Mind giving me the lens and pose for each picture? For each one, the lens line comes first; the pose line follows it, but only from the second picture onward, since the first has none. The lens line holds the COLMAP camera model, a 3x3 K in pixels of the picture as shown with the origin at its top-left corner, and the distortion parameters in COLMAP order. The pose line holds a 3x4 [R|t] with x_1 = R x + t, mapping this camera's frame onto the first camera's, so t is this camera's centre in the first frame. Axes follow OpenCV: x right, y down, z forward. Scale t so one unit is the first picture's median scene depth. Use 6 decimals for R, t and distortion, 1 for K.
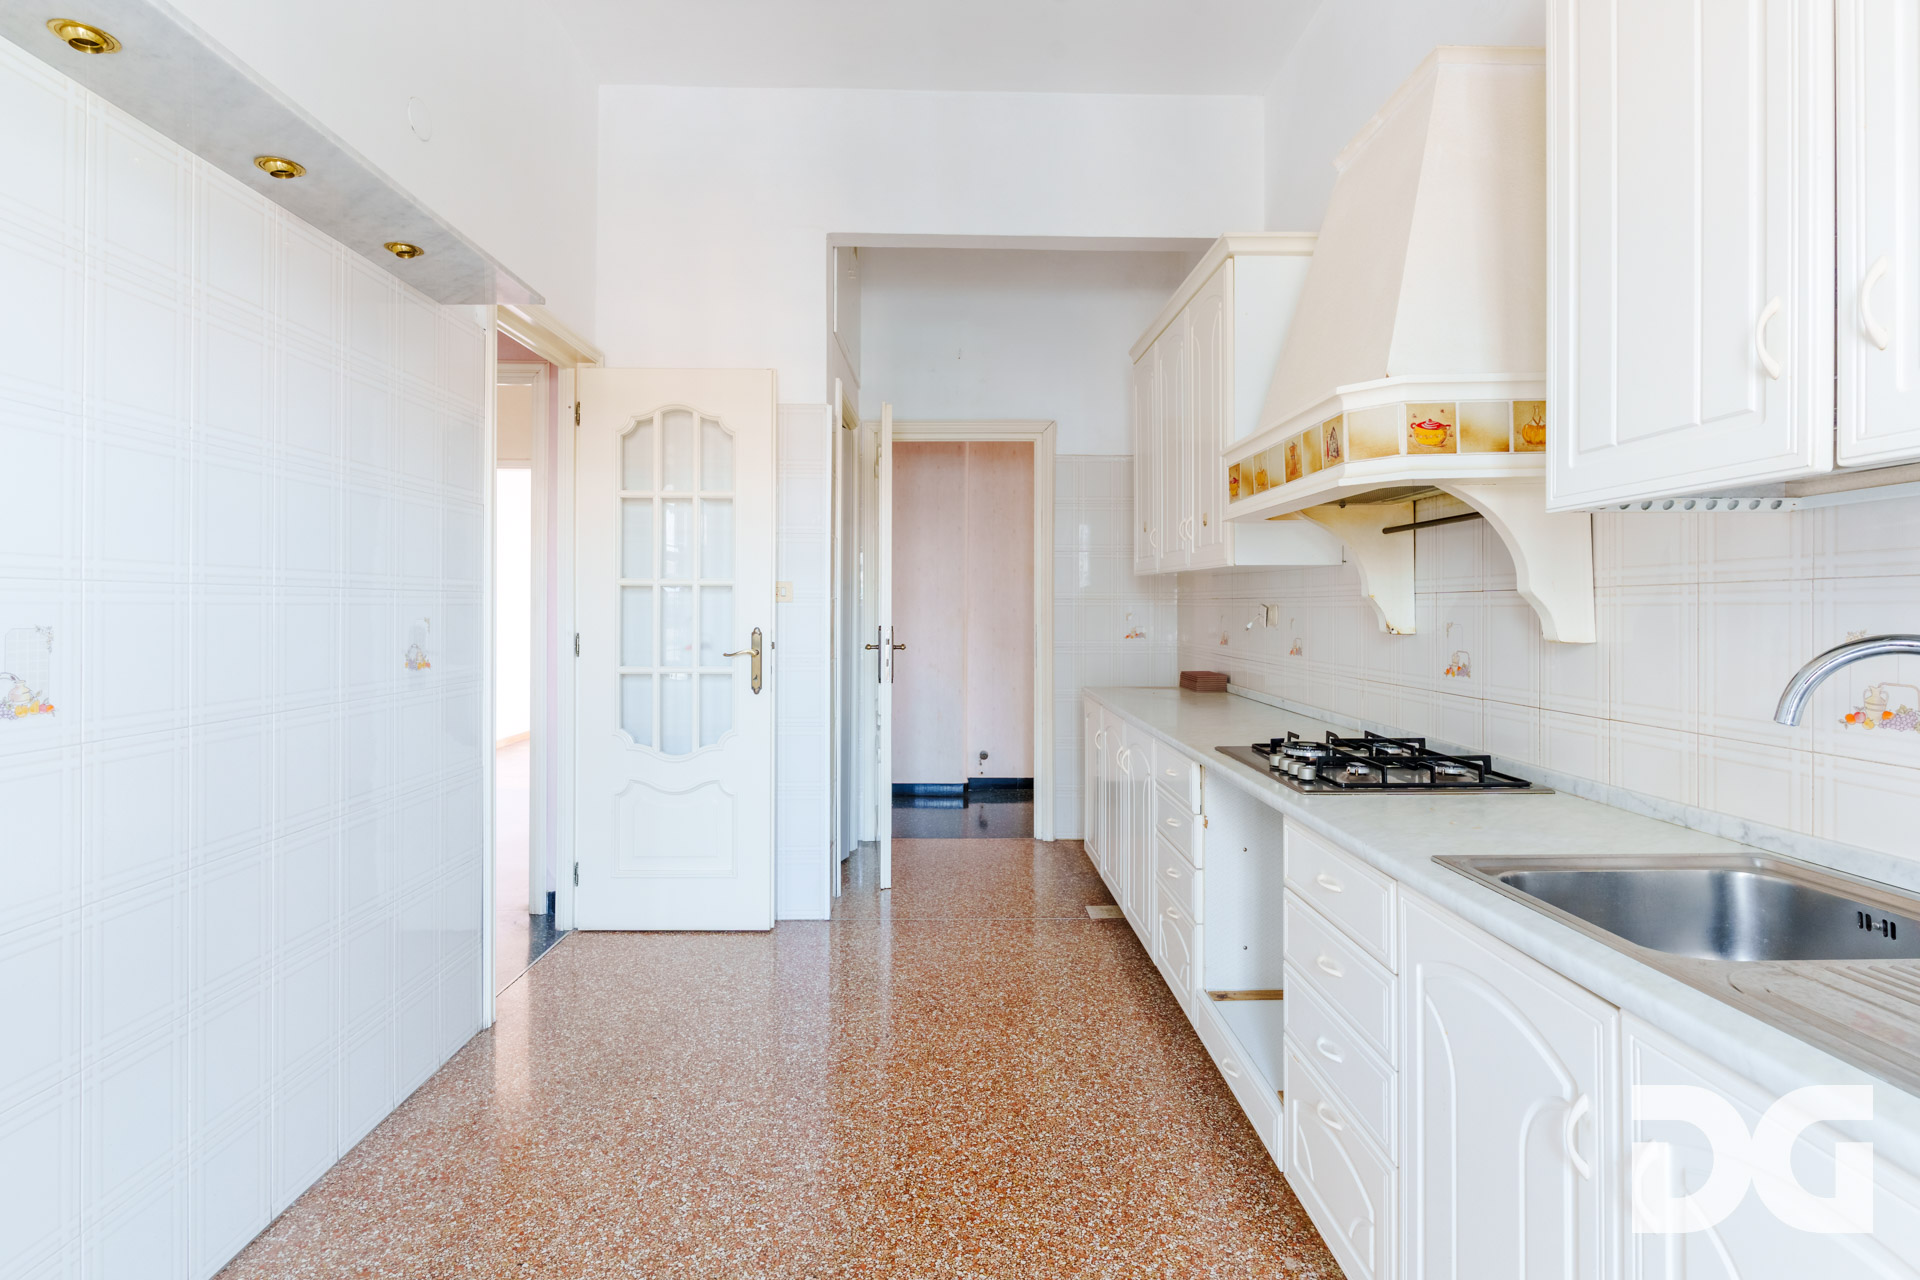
lens RADIAL K [[925.5, 0, 943.2], [0, 925.5, 609.8], [0, 0, 1]] dist [0.004482, -0.000020]
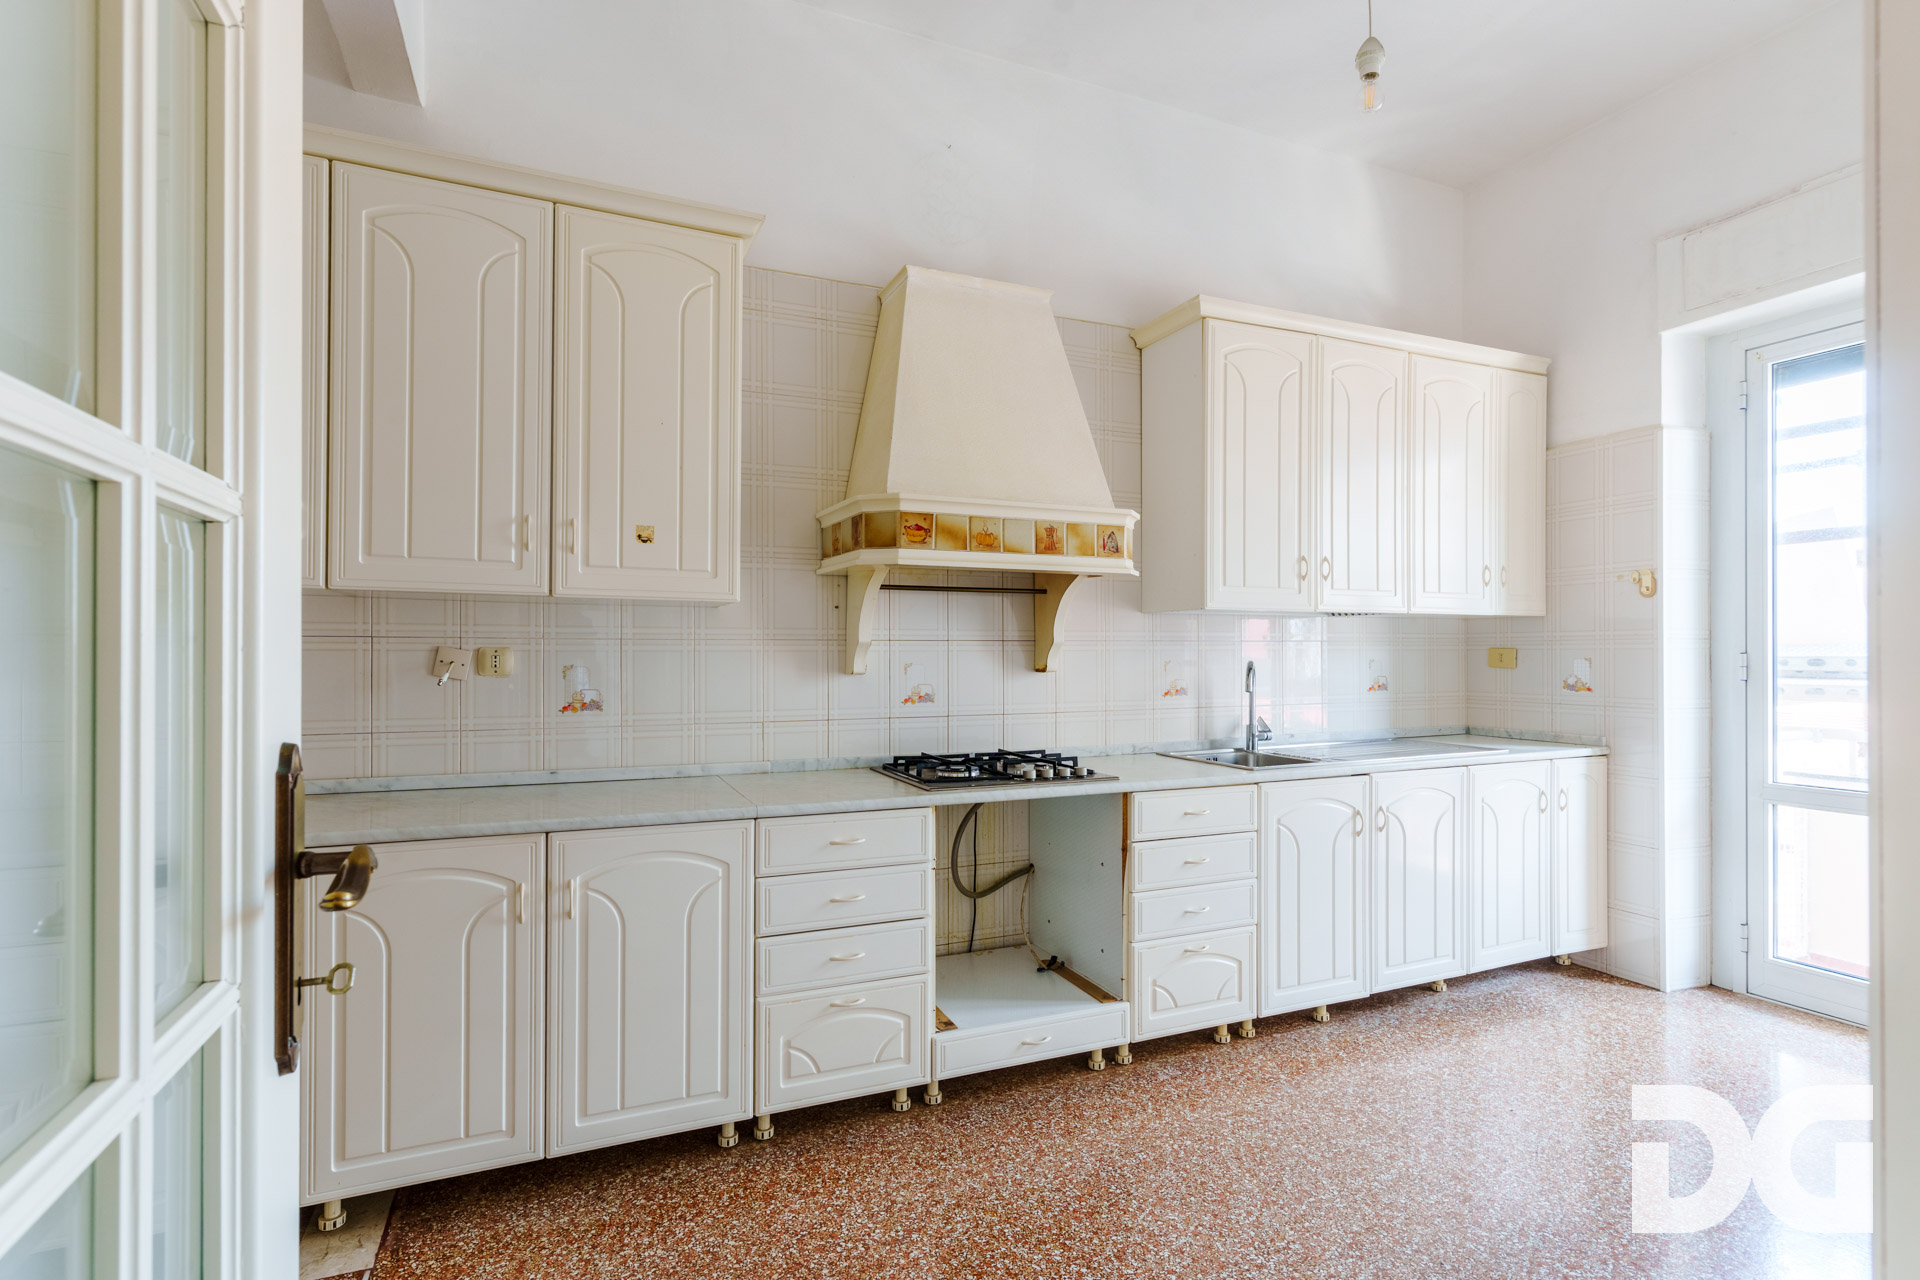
lens RADIAL K [[925.5, 0, 946.2], [0, 925.5, 654.3], [0, 0, 1]] dist [0.004482, -0.000020]
pose [[-0.382045, 0.000757, 0.924143, -0.701087], [0.003289, 0.999994, 0.000540, 0.000278], [-0.924138, 0.003246, -0.382046, 1.480755]]
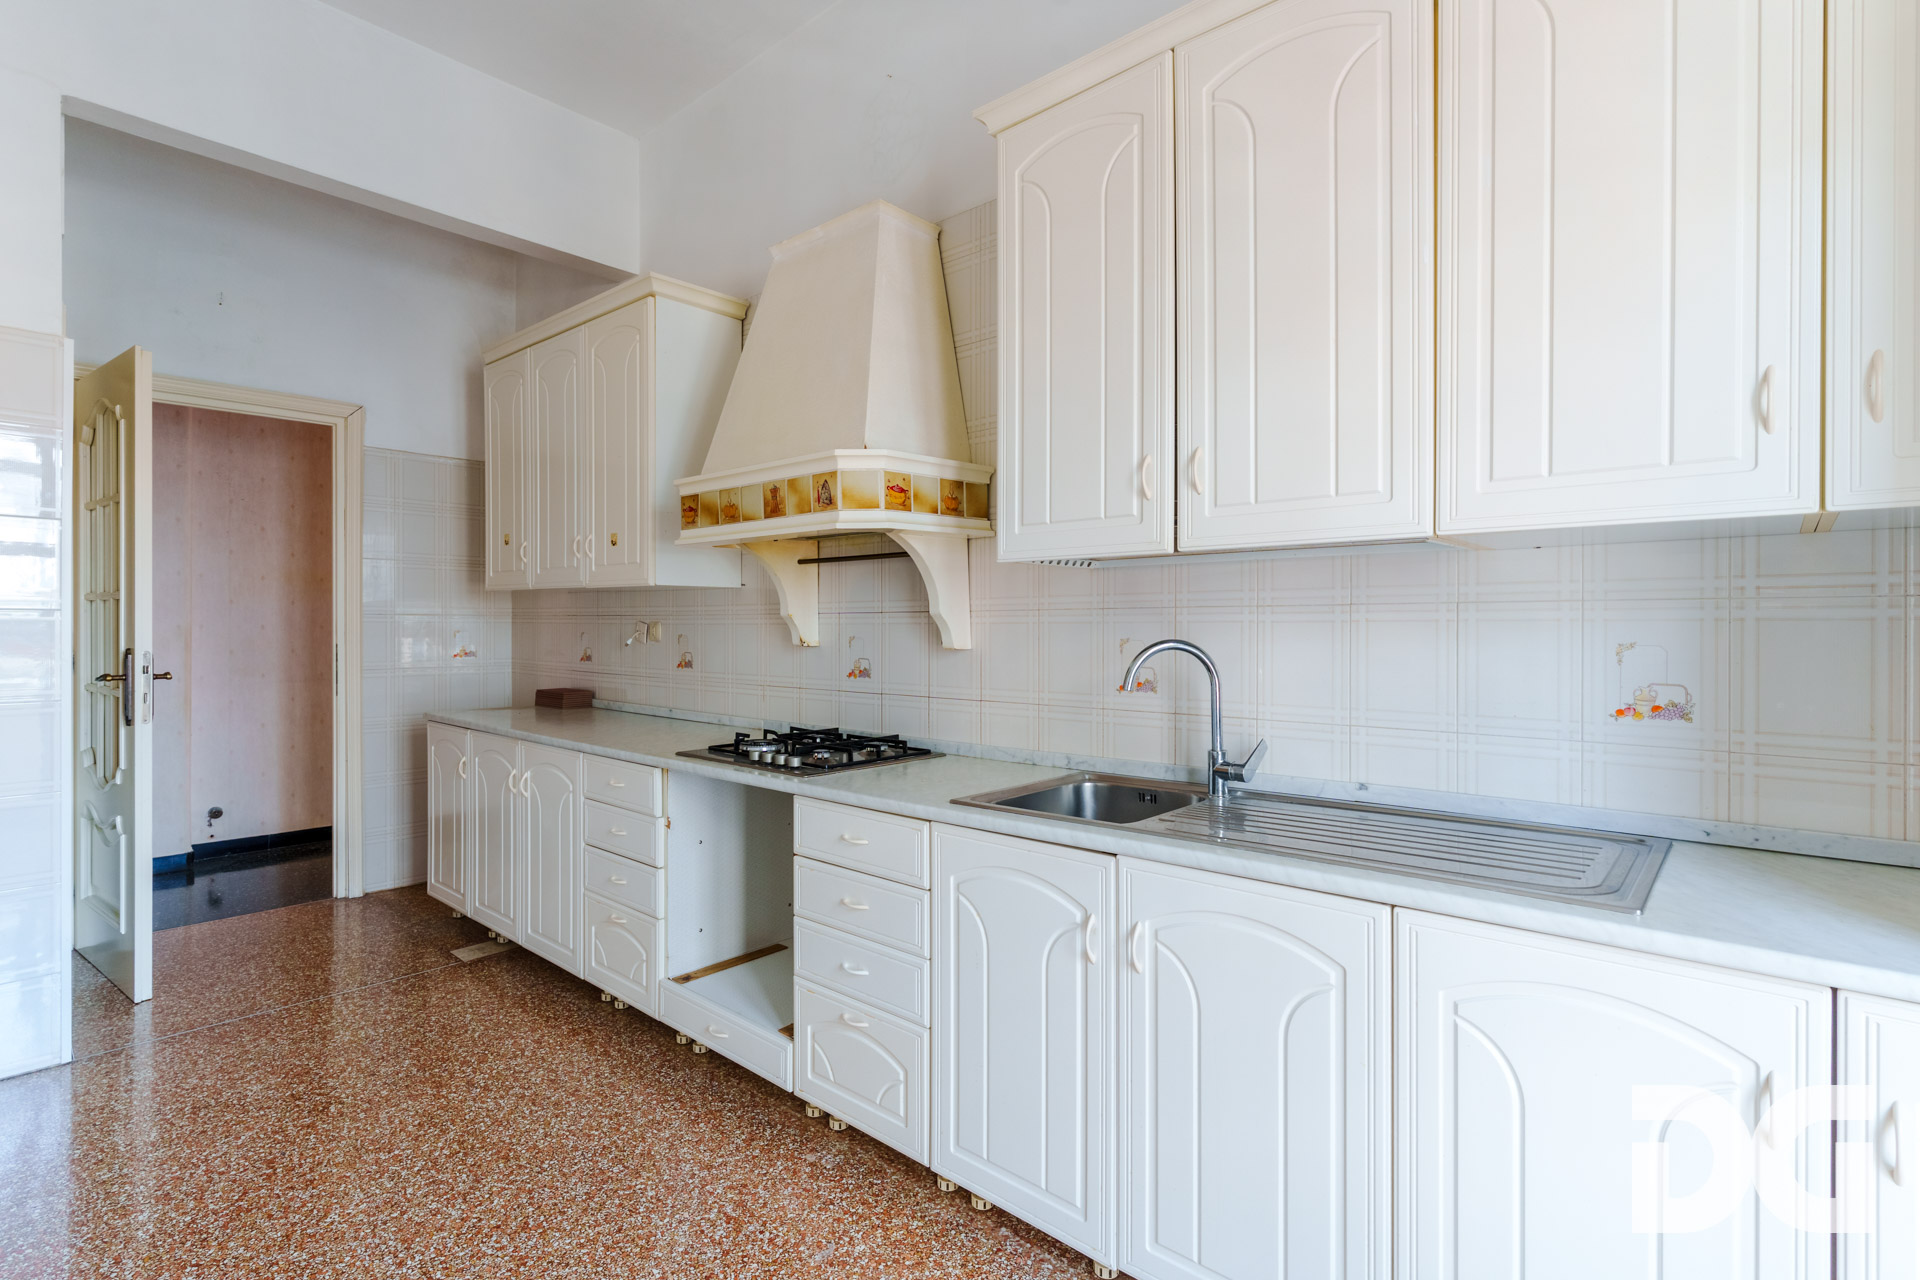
lens RADIAL K [[925.5, 0, 963.6], [0, 925.5, 632.9], [0, 0, 1]] dist [0.004482, -0.000020]
pose [[0.675658, -0.004800, 0.737200, -0.301810], [0.000111, 0.999979, 0.006409, 0.000483], [-0.737215, -0.004249, 0.675644, 0.017886]]
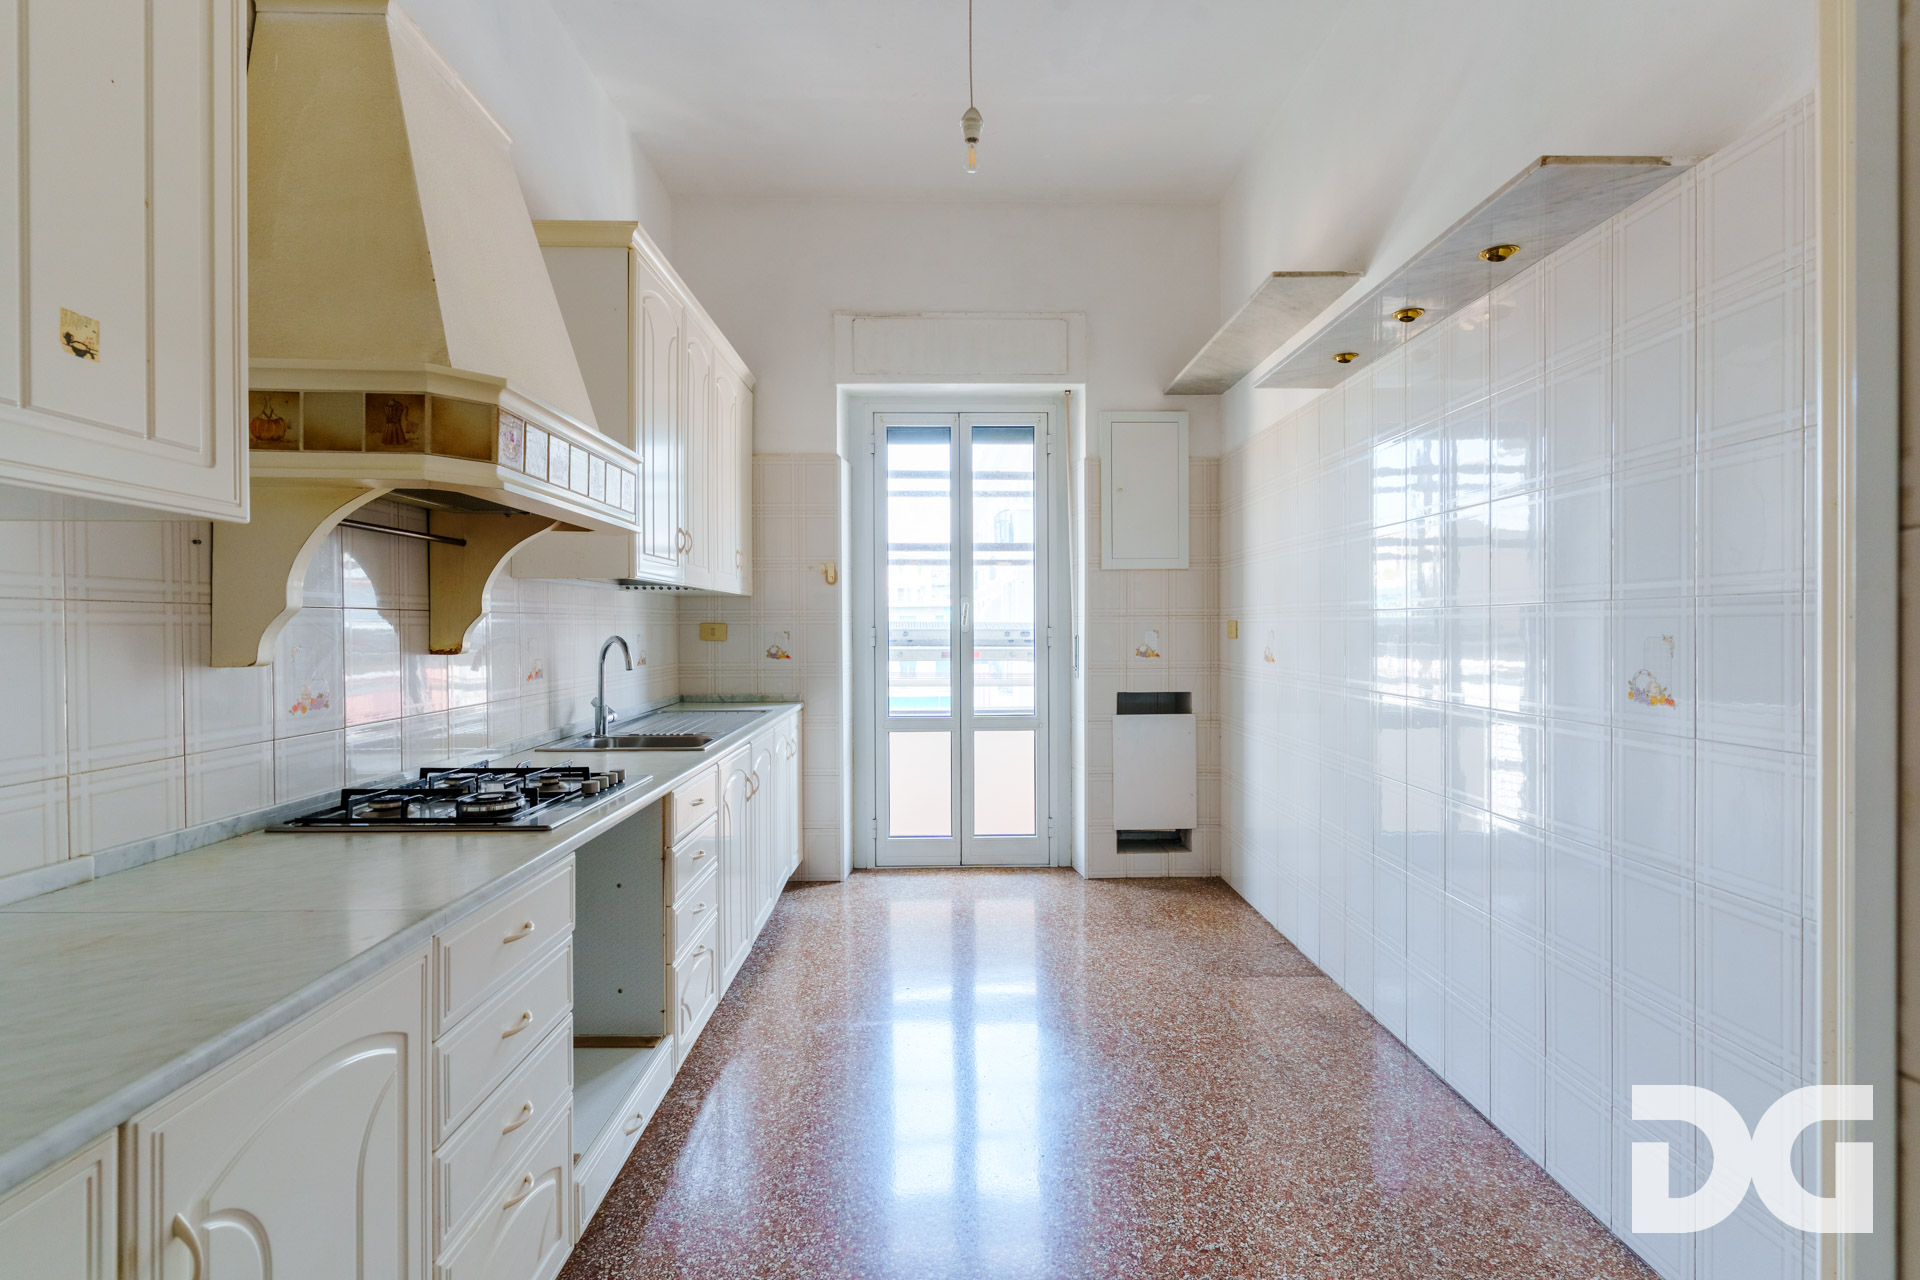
lens RADIAL K [[925.5, 0, 951.0], [0, 925.5, 641.4], [0, 0, 1]] dist [0.004482, -0.000020]
pose [[-0.999977, 0.004600, 0.004906, -0.012091], [0.004686, 0.999830, 0.017821, -0.001340], [-0.004824, 0.017844, -0.999829, 1.818519]]
